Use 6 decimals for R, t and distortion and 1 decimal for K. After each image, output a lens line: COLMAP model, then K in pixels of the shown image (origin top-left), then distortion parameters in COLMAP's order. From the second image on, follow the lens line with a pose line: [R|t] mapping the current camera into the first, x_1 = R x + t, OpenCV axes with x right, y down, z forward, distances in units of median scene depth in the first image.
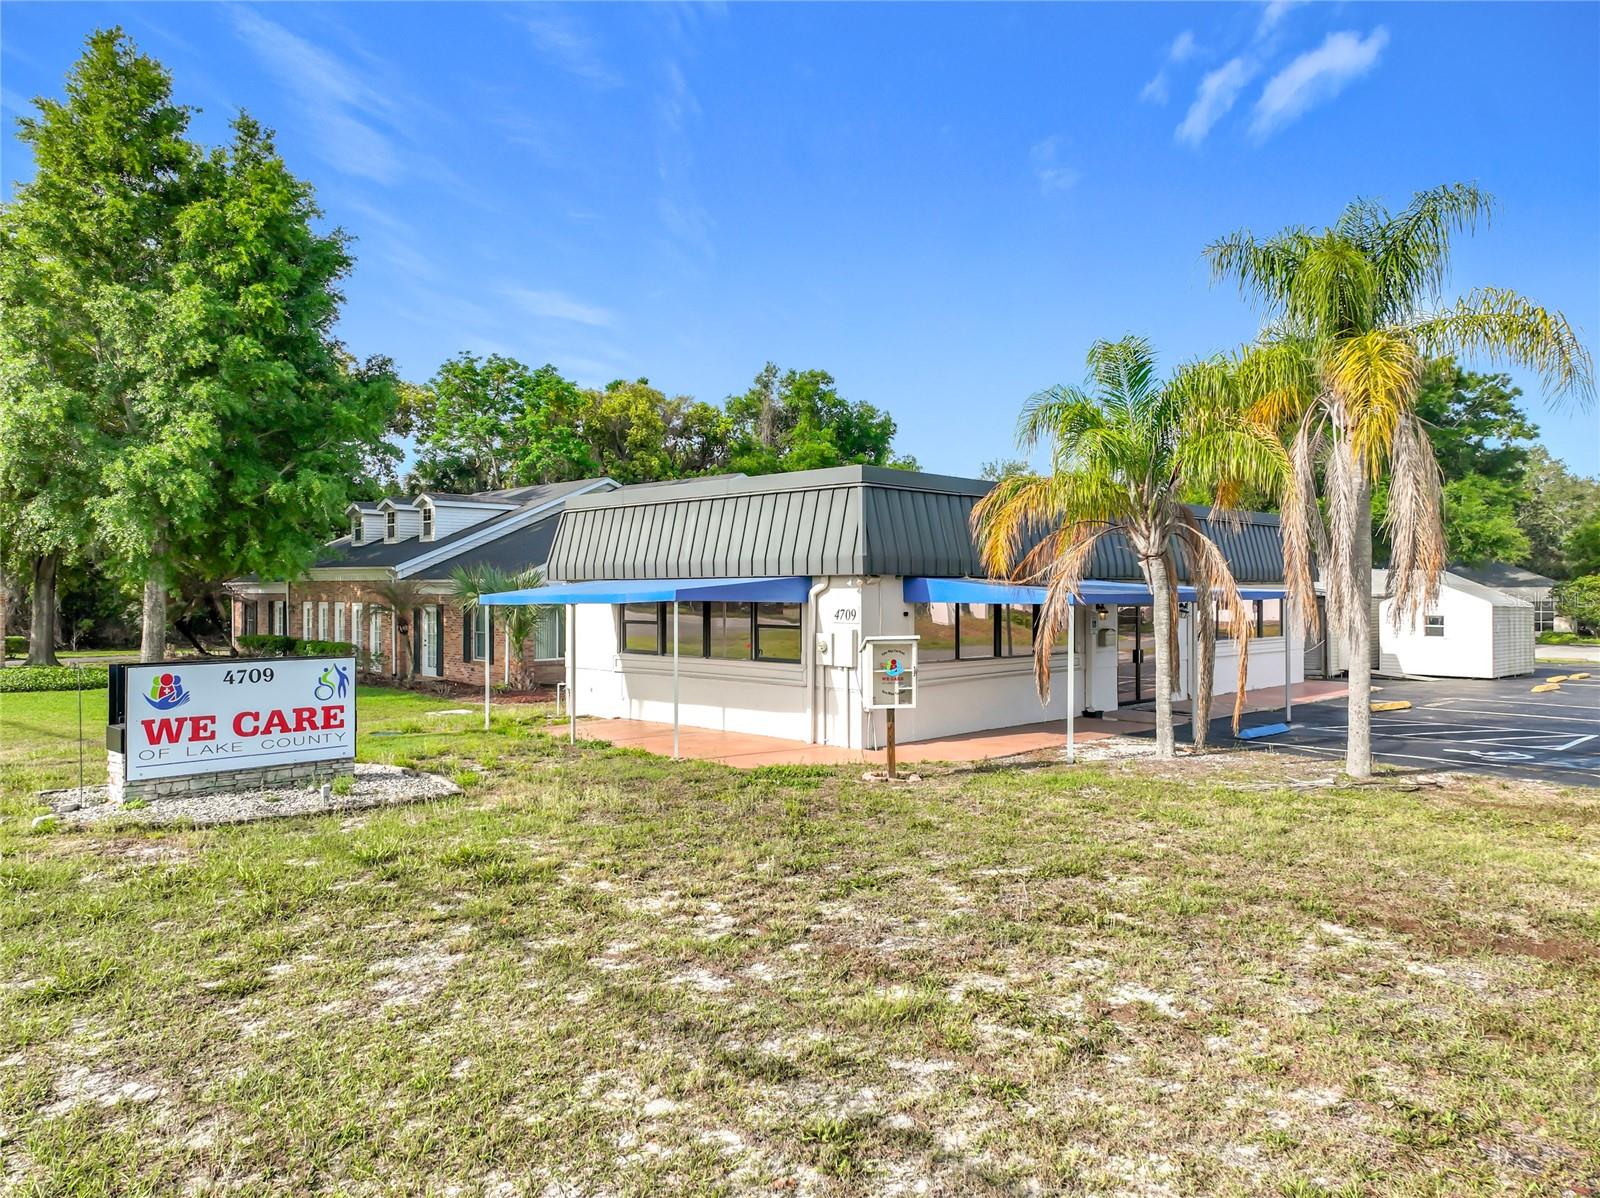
lens RADIAL K [[1126.2, 0, 807.1], [0, 1126.2, 594.7], [0, 0, 1]] dist [0.012881, 0.004214]
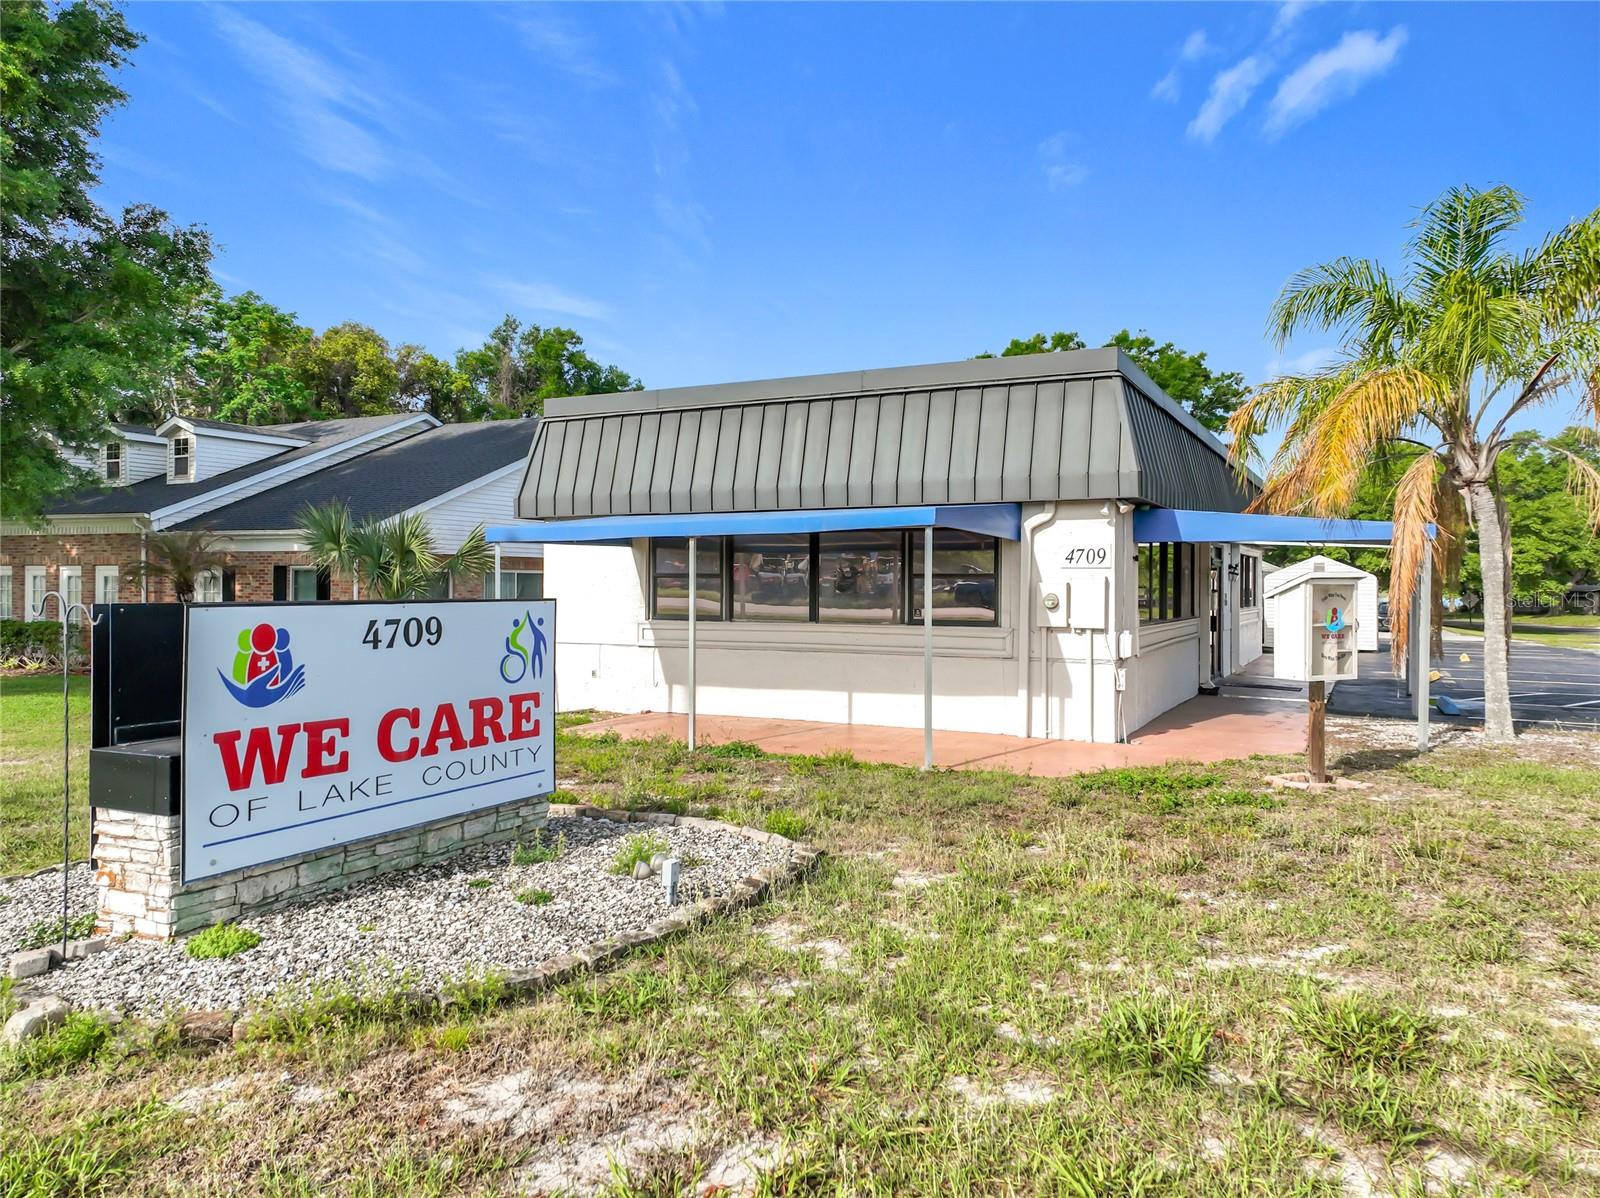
lens RADIAL K [[1119.7, 0, 799.4], [0, 1119.7, 584.5], [0, 0, 1]] dist [0.023528, 0.010233]
pose [[0.954445, 0.005241, 0.298341, -0.309687], [-0.004479, 0.999985, -0.003236, 0.034305], [-0.298354, 0.001753, 0.954454, 0.327908]]
